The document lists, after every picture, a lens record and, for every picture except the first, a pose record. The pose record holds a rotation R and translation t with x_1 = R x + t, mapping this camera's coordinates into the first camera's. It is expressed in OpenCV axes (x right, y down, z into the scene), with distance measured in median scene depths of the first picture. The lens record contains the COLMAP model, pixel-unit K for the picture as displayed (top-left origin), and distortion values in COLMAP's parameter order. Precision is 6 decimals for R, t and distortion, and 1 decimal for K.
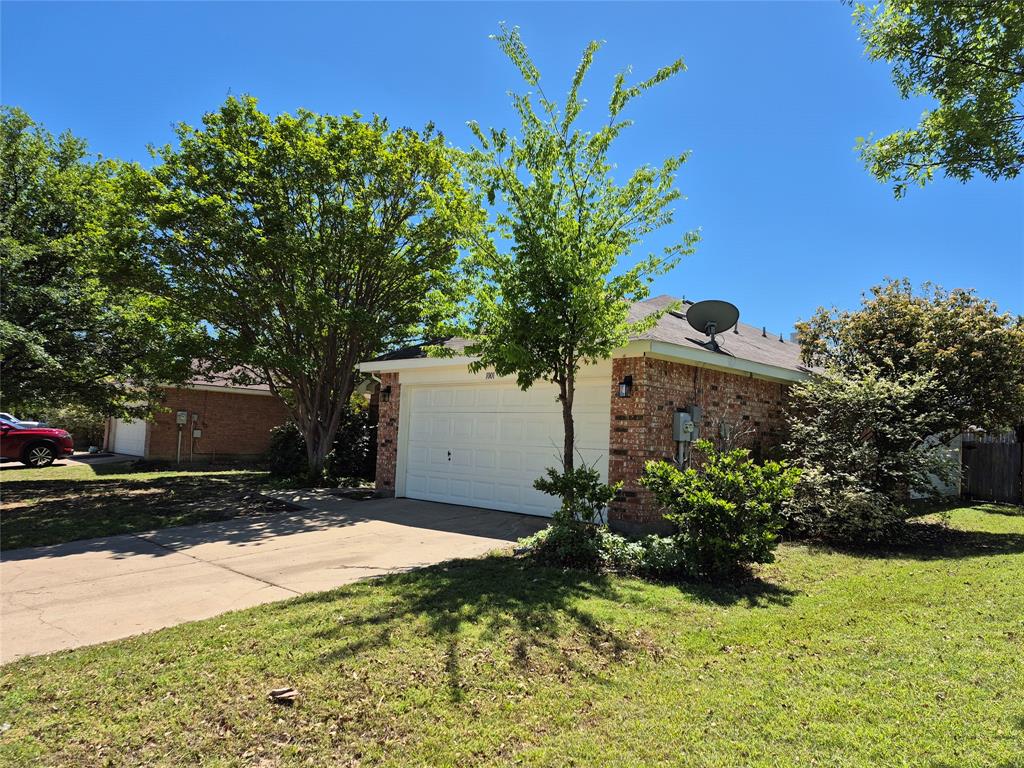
lens RADIAL K [[710.9, 0, 512.0], [0, 710.9, 384.0], [0, 0, 1]] dist [0.109051, -0.000776]
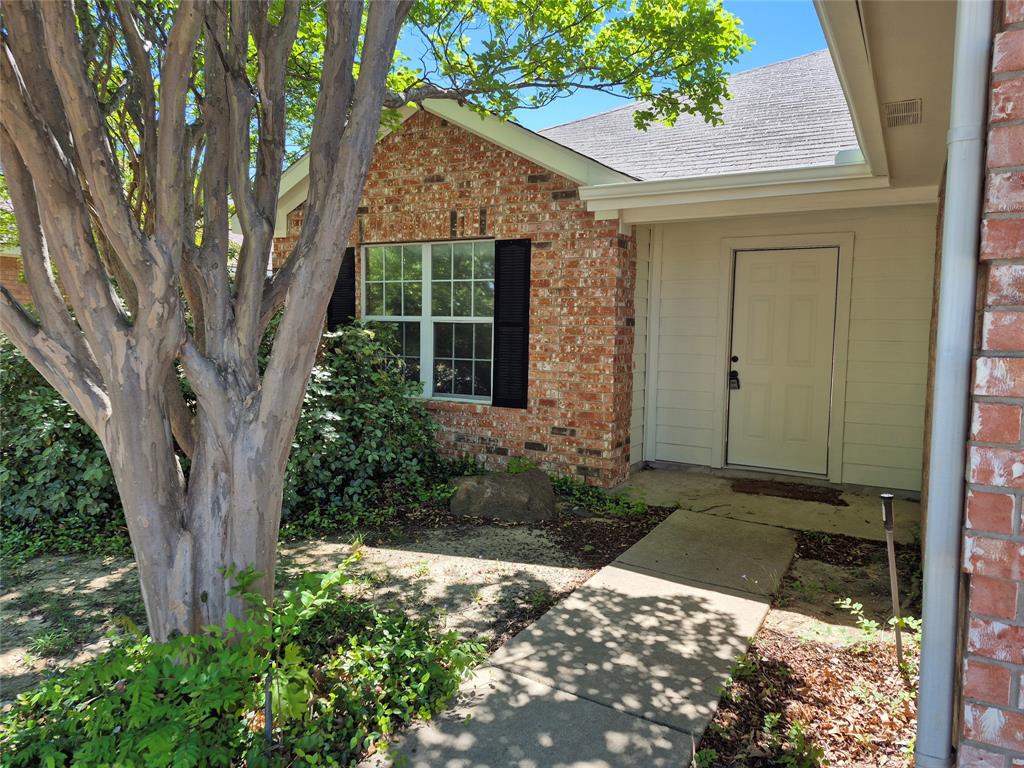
lens RADIAL K [[710.9, 0, 512.0], [0, 710.9, 384.0], [0, 0, 1]] dist [0.109051, -0.000776]
pose [[0.967085, -0.048646, 0.249760, -0.306844], [0.003893, 0.984269, 0.176633, 0.044059], [-0.254423, -0.169847, 0.952061, 1.048273]]
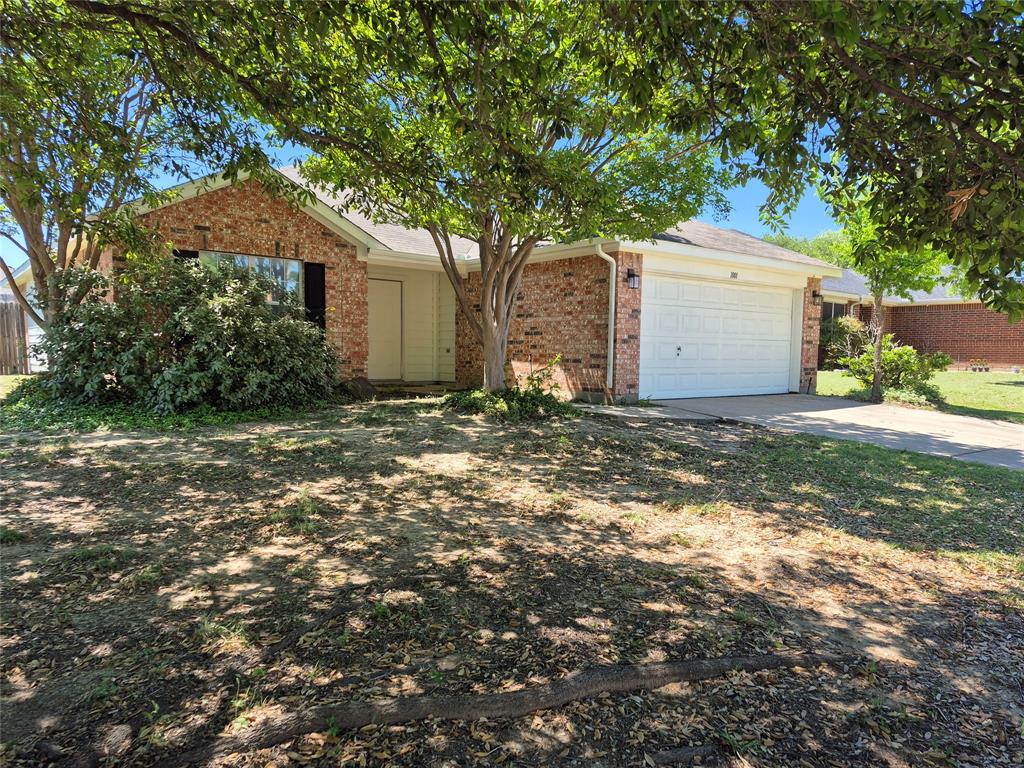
lens RADIAL K [[710.9, 0, 512.0], [0, 710.9, 384.0], [0, 0, 1]] dist [0.109051, -0.000776]
pose [[0.118695, -0.091124, 0.988741, -1.139473], [-0.095645, 0.990100, 0.102731, 0.069930], [-0.988314, -0.106762, 0.108804, 1.163976]]
